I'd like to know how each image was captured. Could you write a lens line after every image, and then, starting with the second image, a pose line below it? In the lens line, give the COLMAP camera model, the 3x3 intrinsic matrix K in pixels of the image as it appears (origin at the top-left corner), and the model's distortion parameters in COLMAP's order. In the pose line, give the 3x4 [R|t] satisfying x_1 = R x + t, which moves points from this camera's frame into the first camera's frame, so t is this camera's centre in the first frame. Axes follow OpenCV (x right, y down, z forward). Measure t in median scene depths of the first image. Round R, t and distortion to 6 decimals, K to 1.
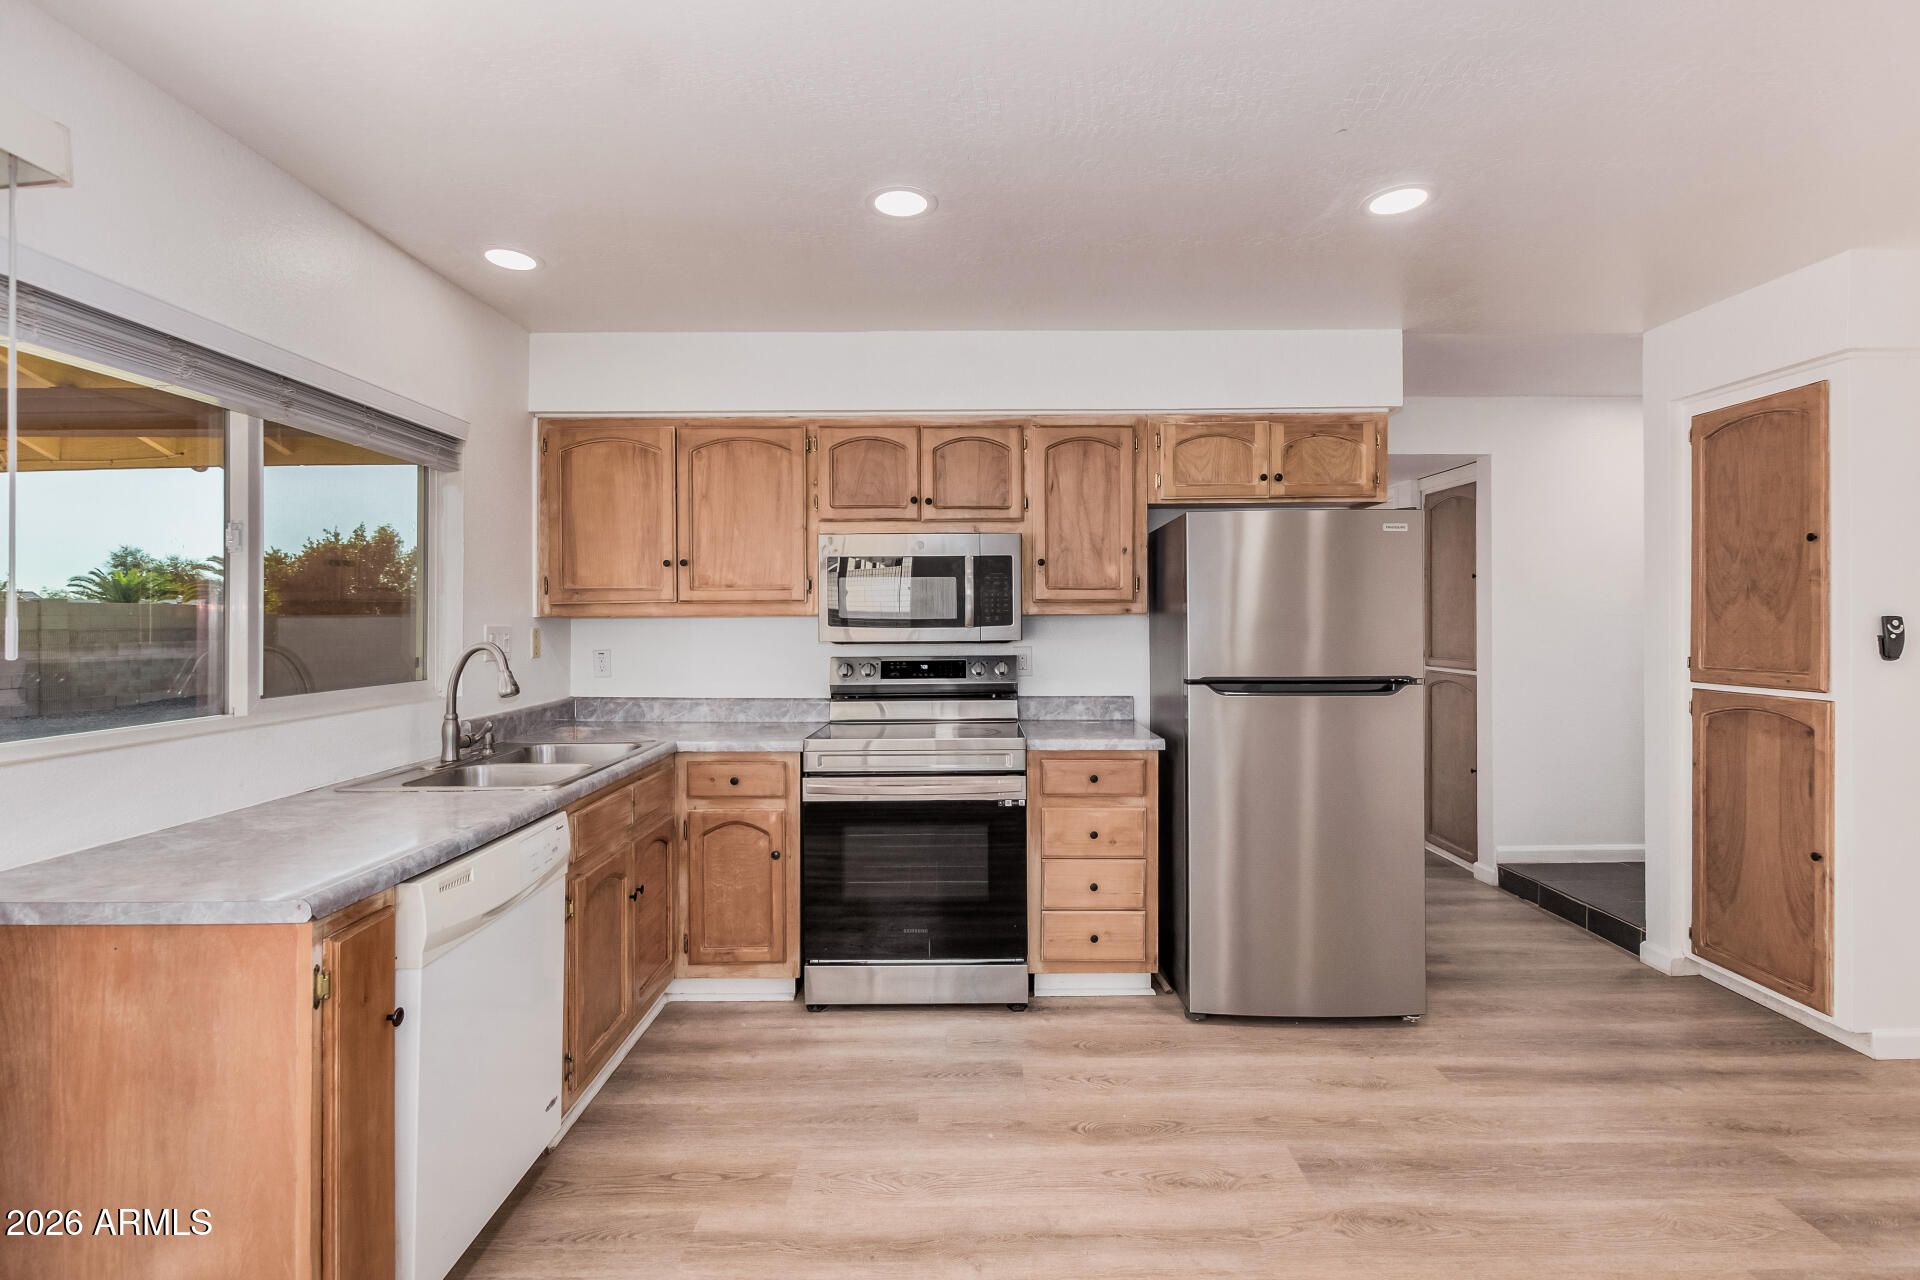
lens RADIAL K [[884.4, 0, 961.8], [0, 884.4, 619.3], [0, 0, 1]] dist [0.000651, -0.001188]
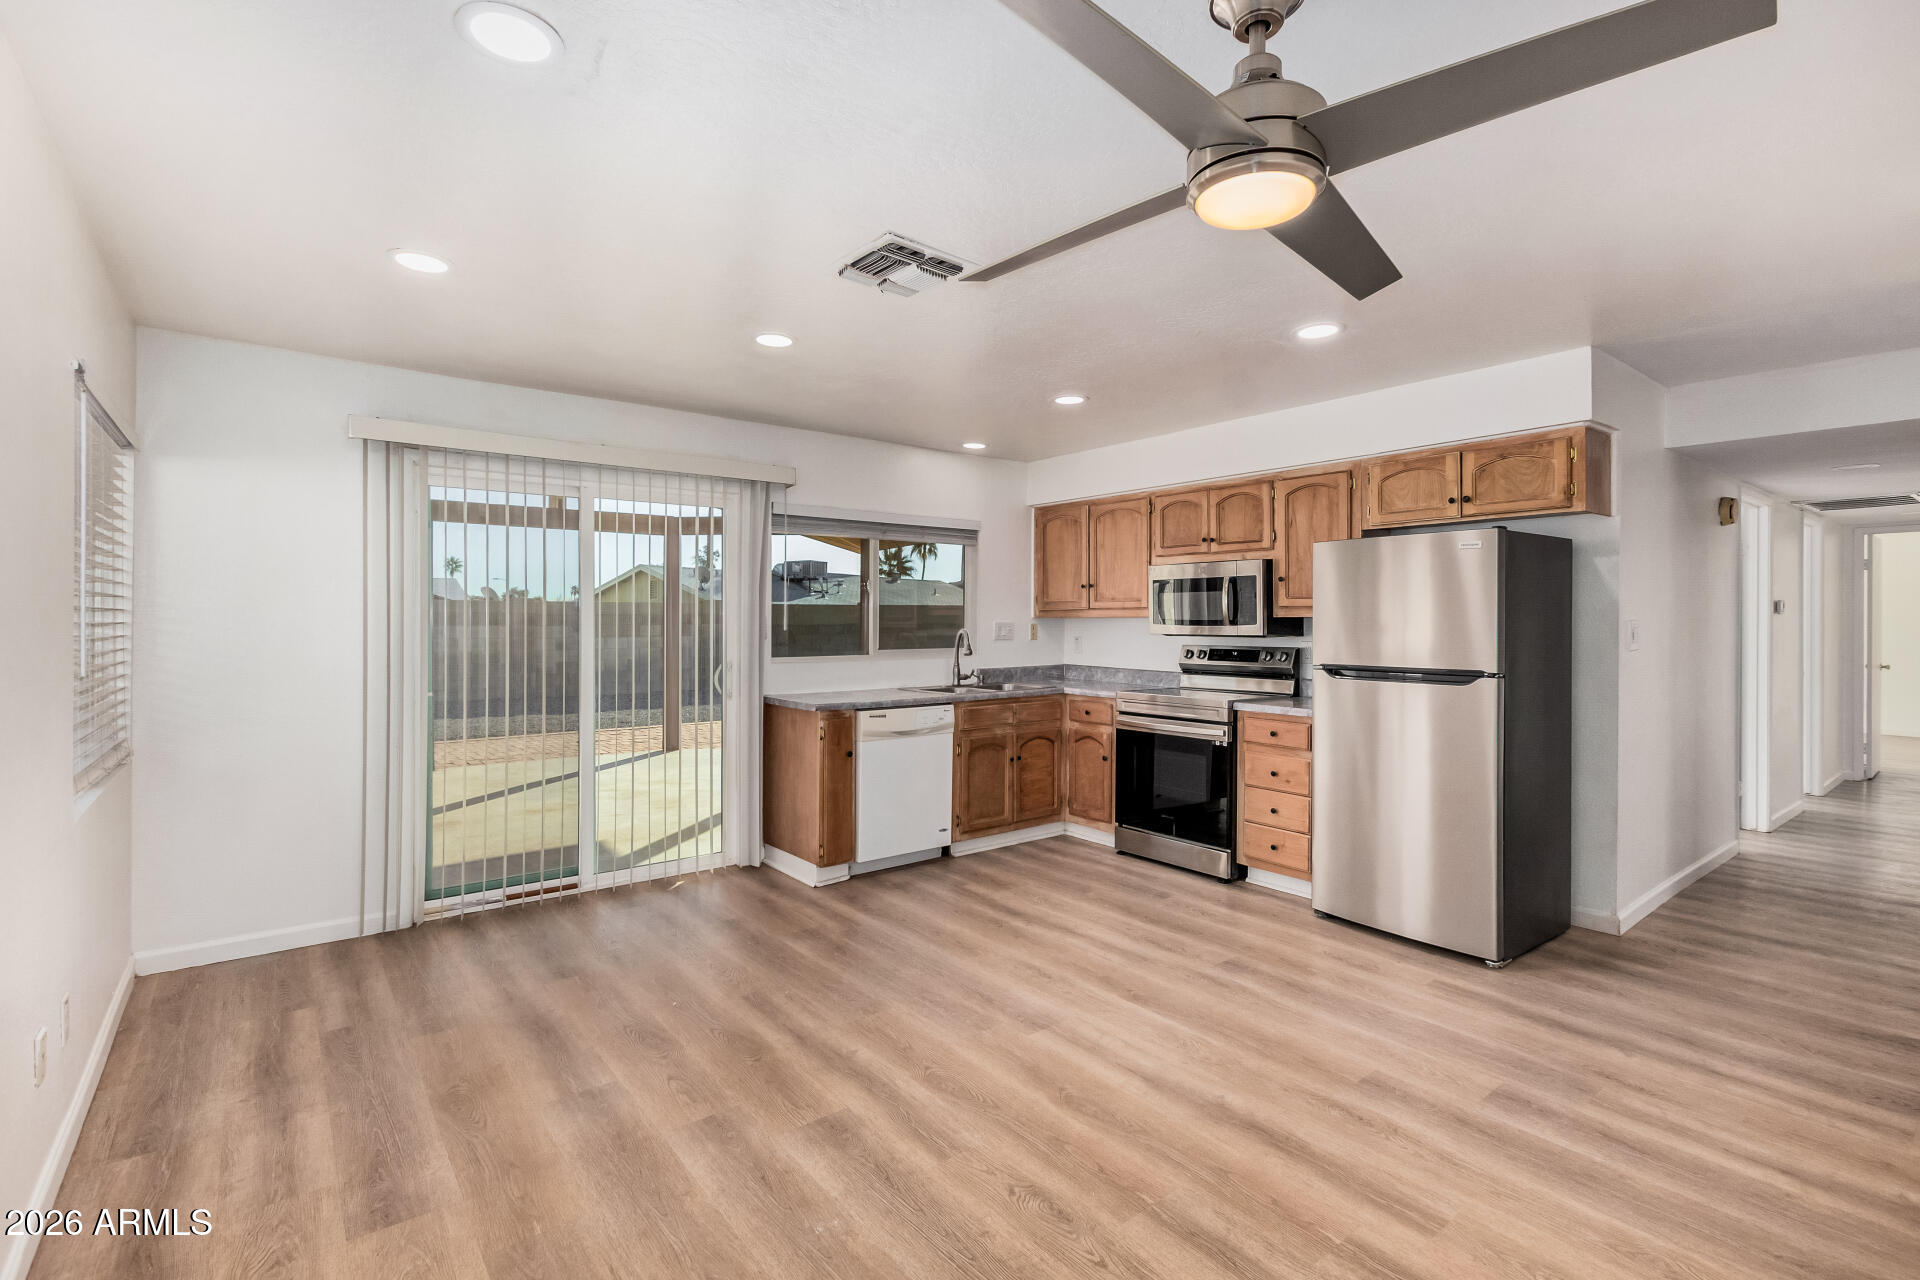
lens RADIAL K [[884.4, 0, 962.6], [0, 884.4, 629.6], [0, 0, 1]] dist [0.000651, -0.001188]
pose [[0.613654, 0.014173, -0.789448, 0.898251], [-0.002738, 0.999871, 0.015823, -0.006588], [0.789570, -0.007548, 0.613614, -0.240291]]
